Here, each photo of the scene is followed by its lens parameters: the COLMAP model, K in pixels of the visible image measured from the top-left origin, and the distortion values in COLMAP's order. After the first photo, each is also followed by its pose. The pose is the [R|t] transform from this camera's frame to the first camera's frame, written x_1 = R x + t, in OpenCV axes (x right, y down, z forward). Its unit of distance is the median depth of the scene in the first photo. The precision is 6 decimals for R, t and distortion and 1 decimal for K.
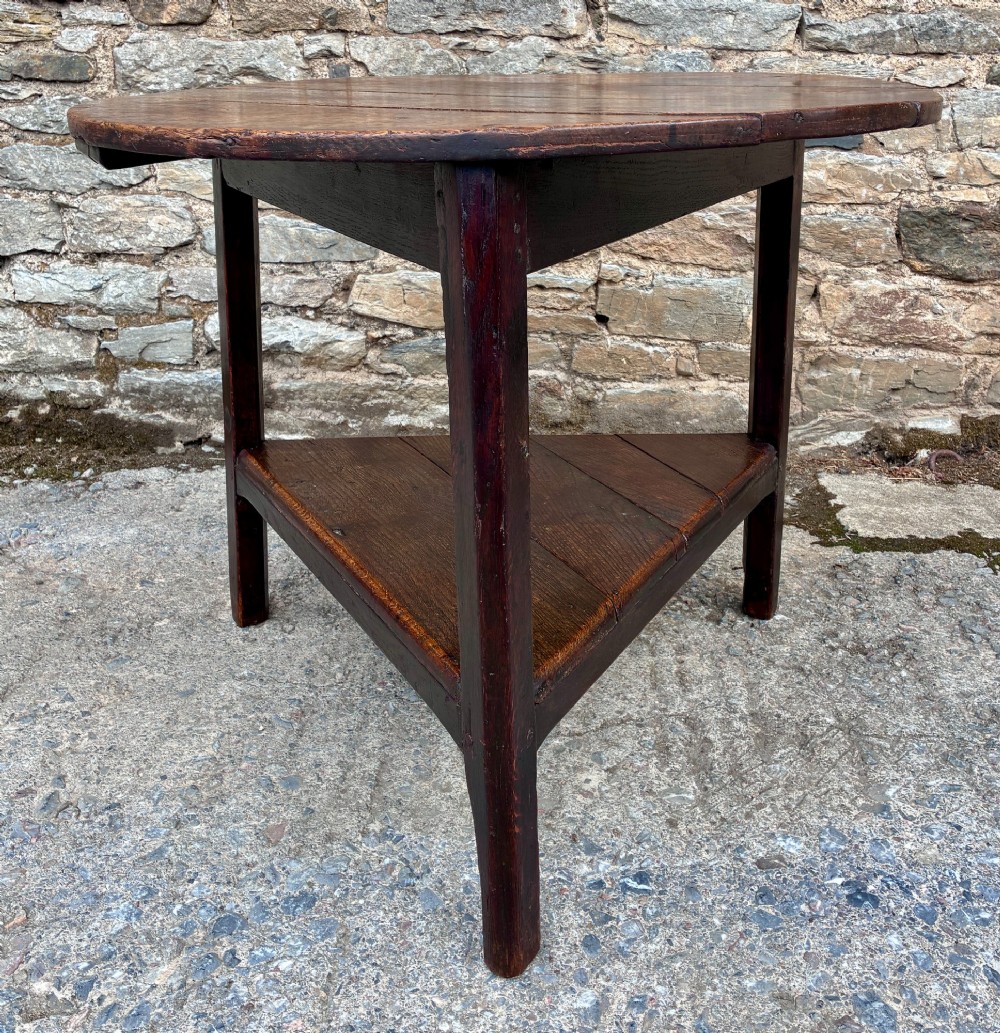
lens RADIAL K [[1142.1, 0, 513.0], [0, 1142.1, 410.9], [0, 0, 1]] dist [0.024543, 0.000000]
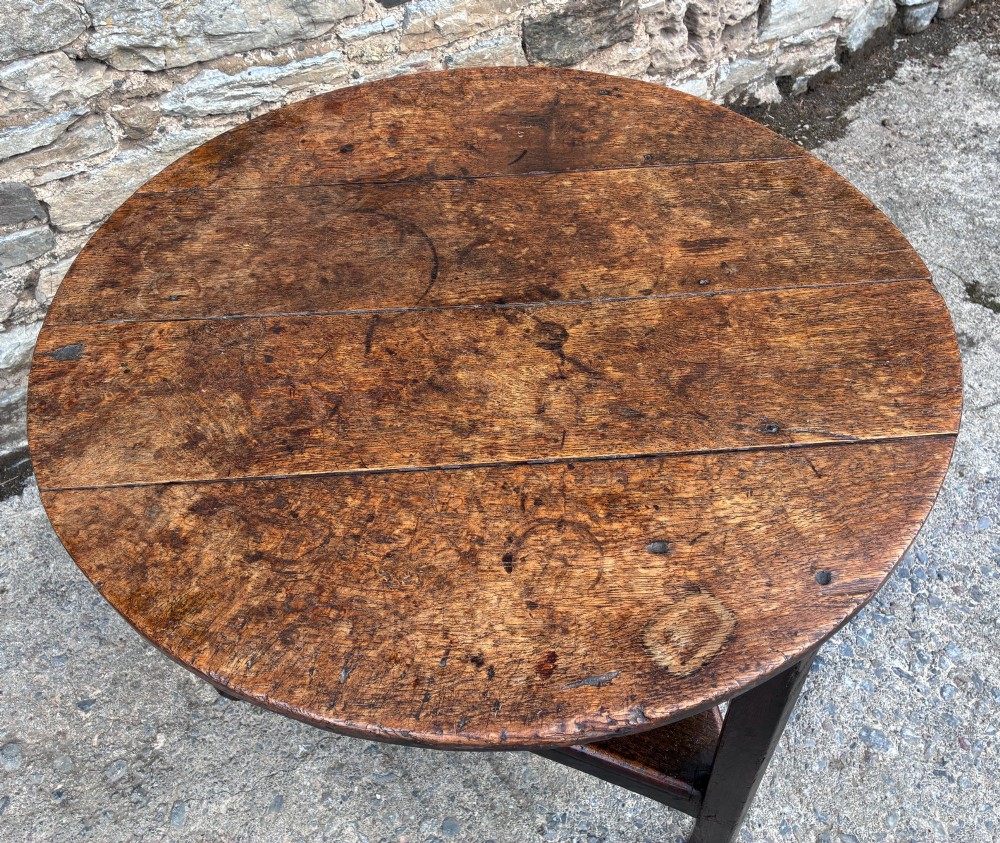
lens RADIAL K [[898.2, 0, 525.1], [0, 898.2, 399.5], [0, 0, 1]] dist [0.037151, -0.029998]
pose [[0.761447, -0.485733, 0.429258, -0.215070], [0.196102, 0.803783, 0.561674, -0.384747], [-0.617853, -0.343506, 0.707291, 0.271346]]
